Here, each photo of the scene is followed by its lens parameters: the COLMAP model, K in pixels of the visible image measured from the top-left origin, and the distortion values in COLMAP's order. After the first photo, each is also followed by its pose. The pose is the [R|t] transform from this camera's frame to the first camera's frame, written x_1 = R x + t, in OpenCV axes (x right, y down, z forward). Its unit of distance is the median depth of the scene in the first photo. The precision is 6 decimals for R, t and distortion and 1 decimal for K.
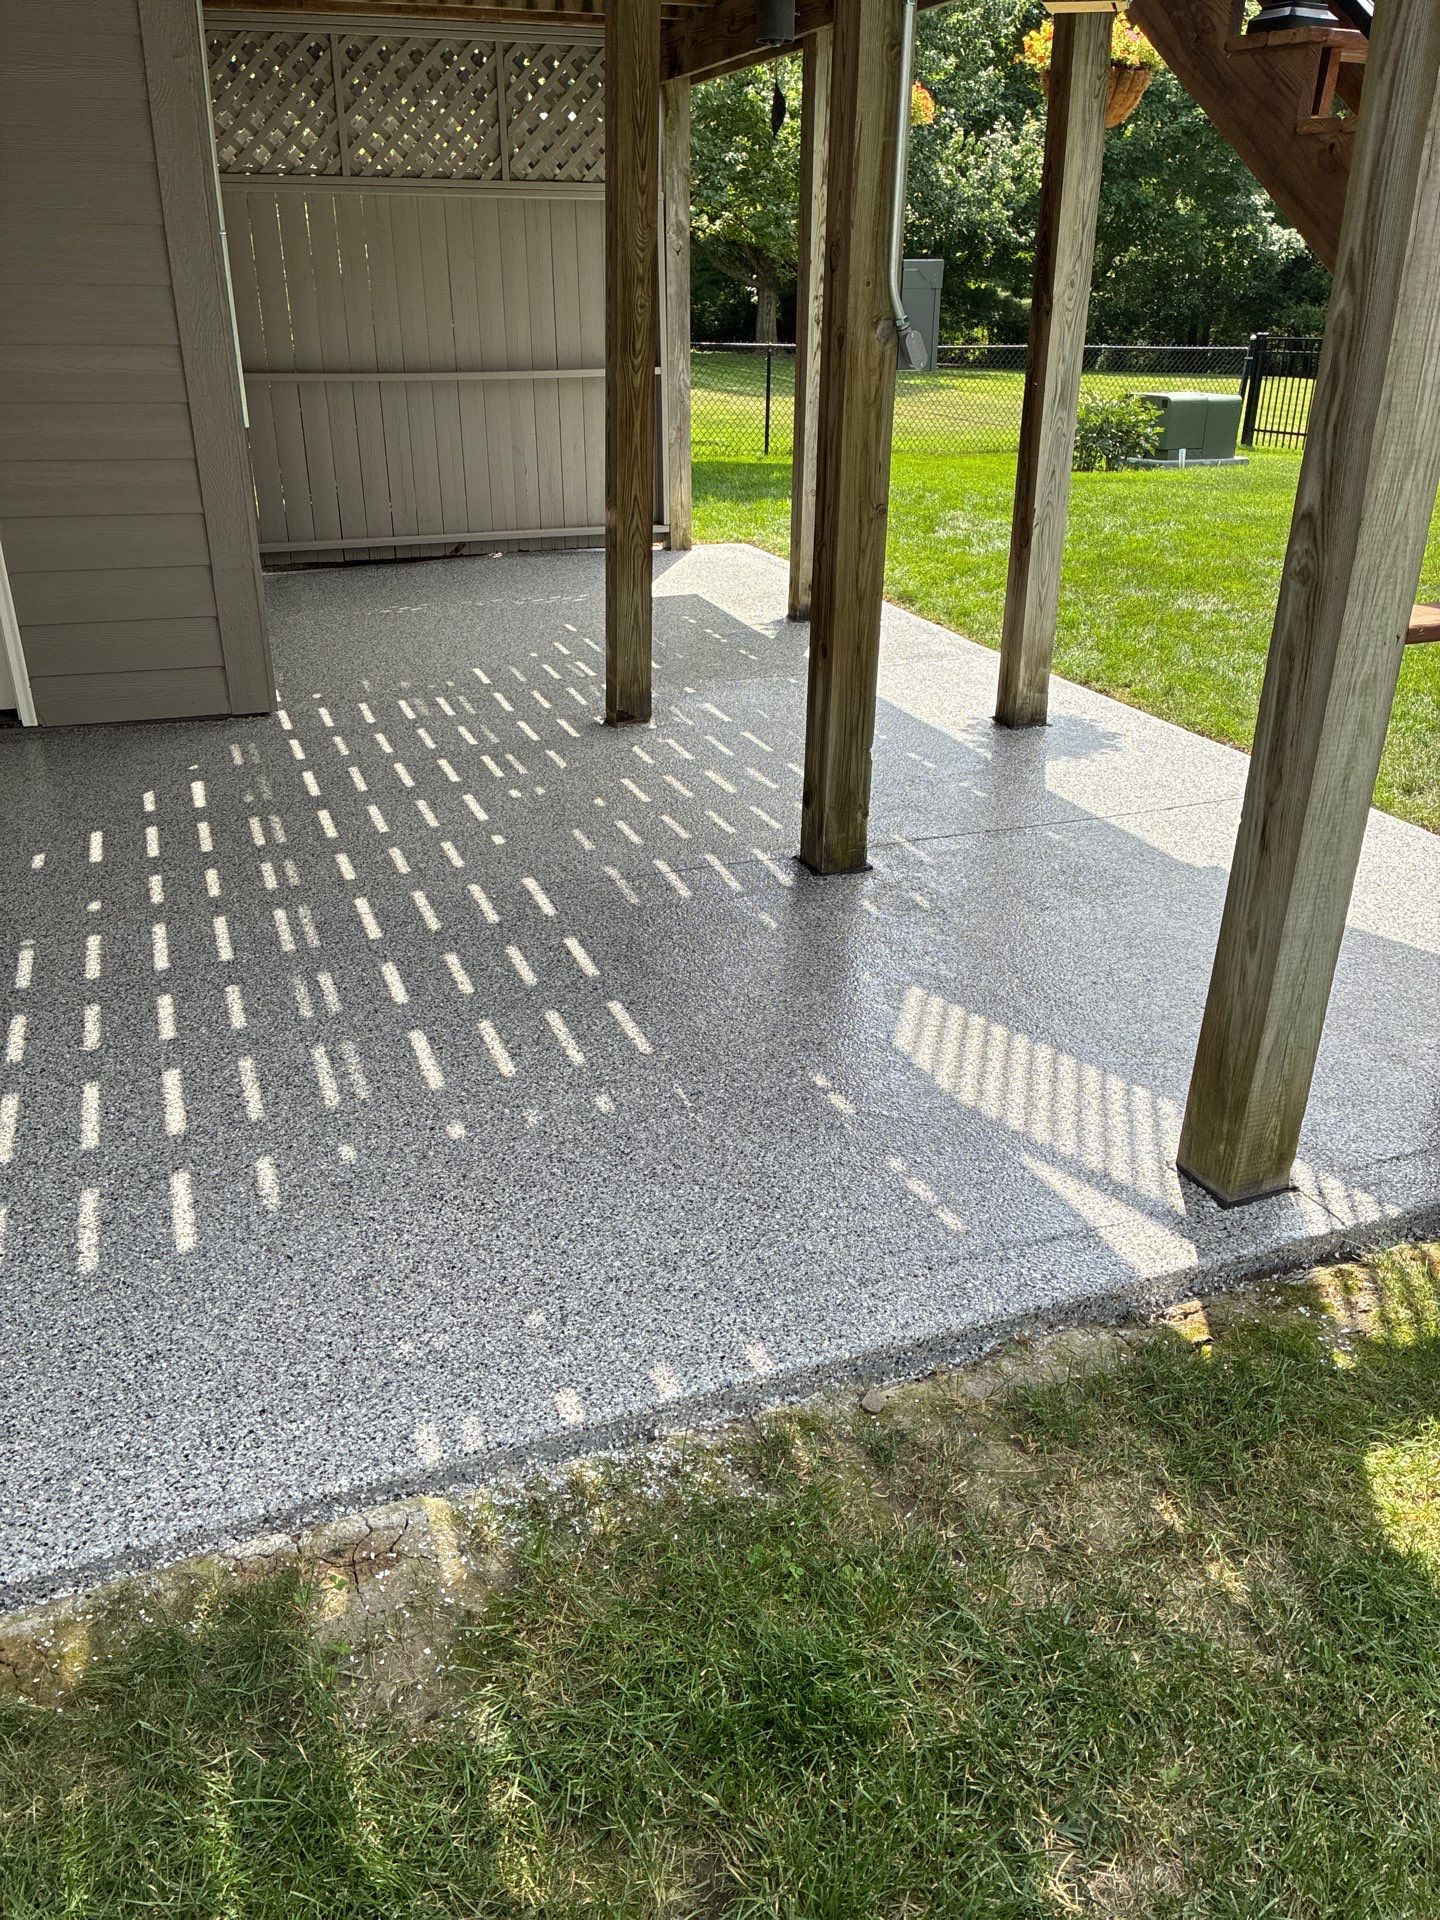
lens RADIAL K [[1453.9, 0, 717.2], [0, 1453.9, 963.9], [0, 0, 1]] dist [0.050178, -0.058941]
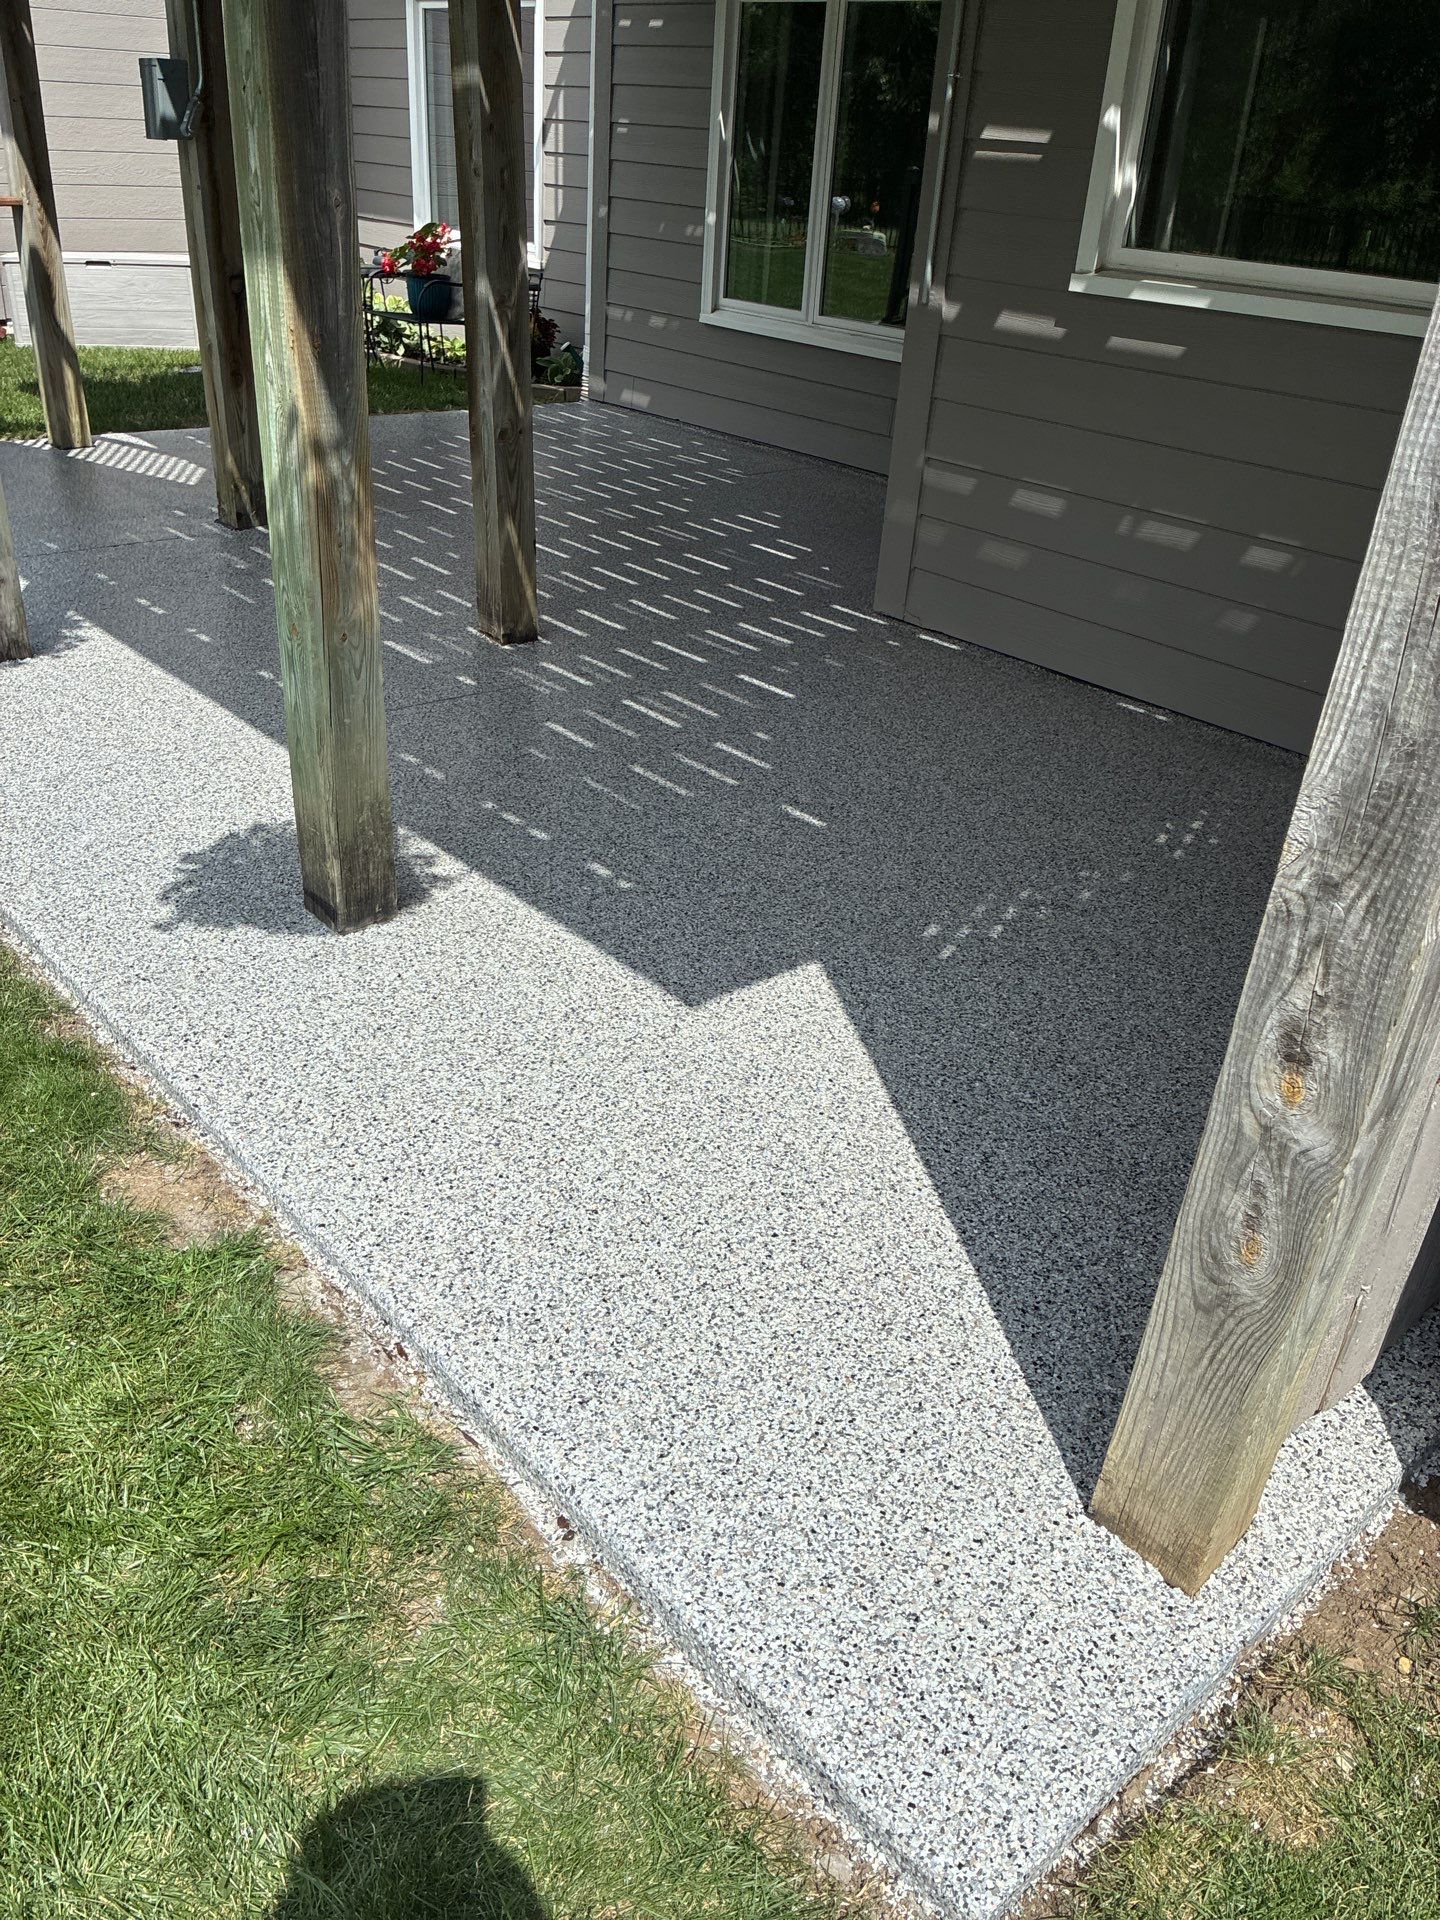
lens RADIAL K [[1453.9, 0, 718.8], [0, 1453.9, 954.7], [0, 0, 1]] dist [0.050178, -0.058941]
pose [[-0.930621, 0.119182, -0.346034, 0.235769], [-0.214431, 0.588646, 0.779433, -1.251985], [0.296586, 0.799557, -0.522250, 2.724752]]
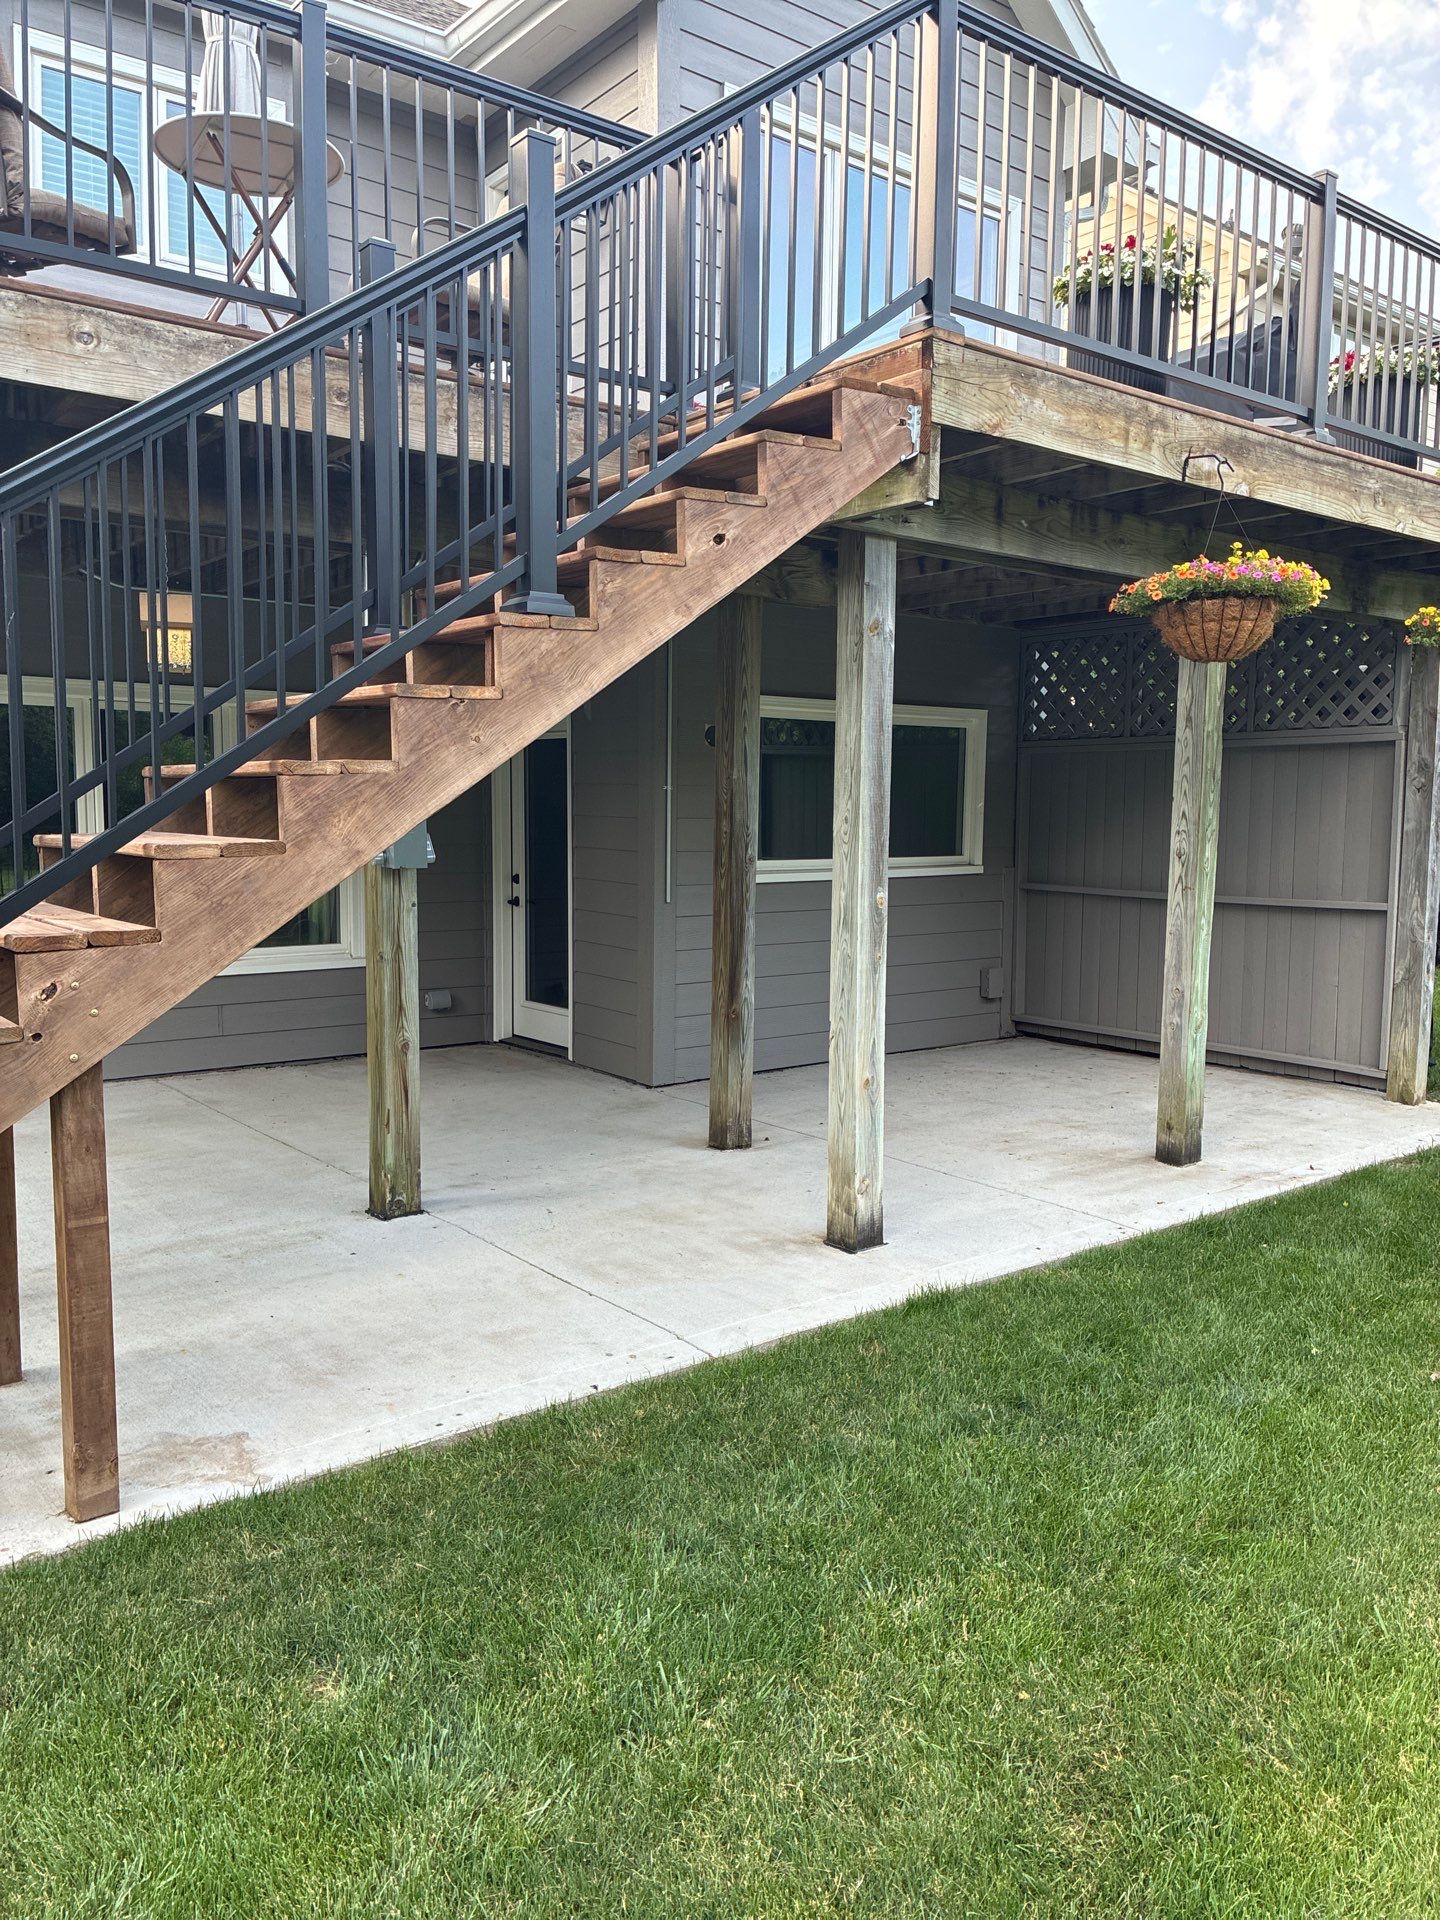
lens RADIAL K [[1453.9, 0, 721.6], [0, 1453.9, 964.3], [0, 0, 1]] dist [0.050178, -0.058941]
pose [[0.297685, 0.102160, -0.949182, 1.751296], [-0.410176, 0.911495, -0.030537, -0.441991], [0.862055, 0.398422, 0.313242, 0.939124]]
